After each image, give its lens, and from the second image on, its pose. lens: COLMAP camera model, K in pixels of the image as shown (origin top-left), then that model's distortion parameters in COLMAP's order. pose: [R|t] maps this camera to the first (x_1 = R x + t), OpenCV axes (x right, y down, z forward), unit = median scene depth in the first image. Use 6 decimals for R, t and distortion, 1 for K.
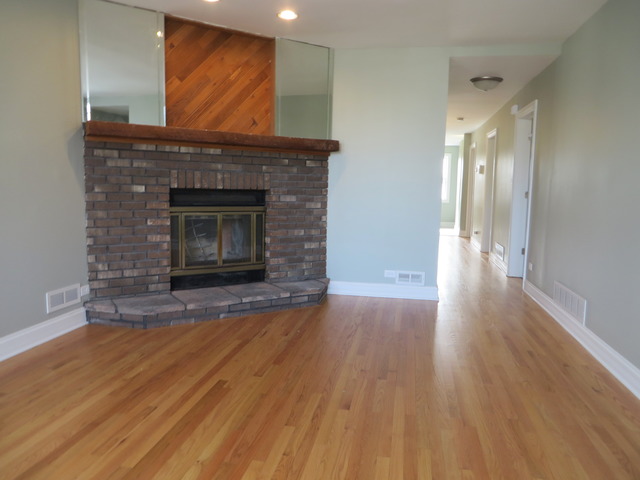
lens RADIAL K [[483.1, 0, 321.1], [0, 483.1, 238.9], [0, 0, 1]] dist [-0.005759, 0.003418]
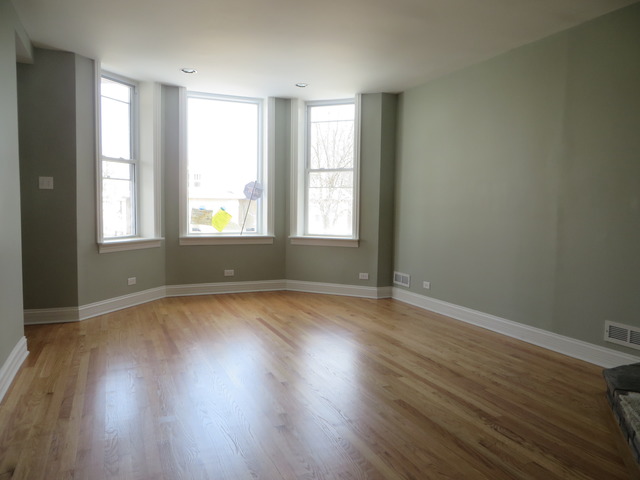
lens RADIAL K [[483.1, 0, 321.0], [0, 483.1, 237.6], [0, 0, 1]] dist [-0.005759, 0.003418]
pose [[-0.827159, 0.006409, -0.561932, 0.578319], [-0.094782, 0.984019, 0.150742, -0.180926], [0.553918, 0.177948, -0.813332, 1.729011]]
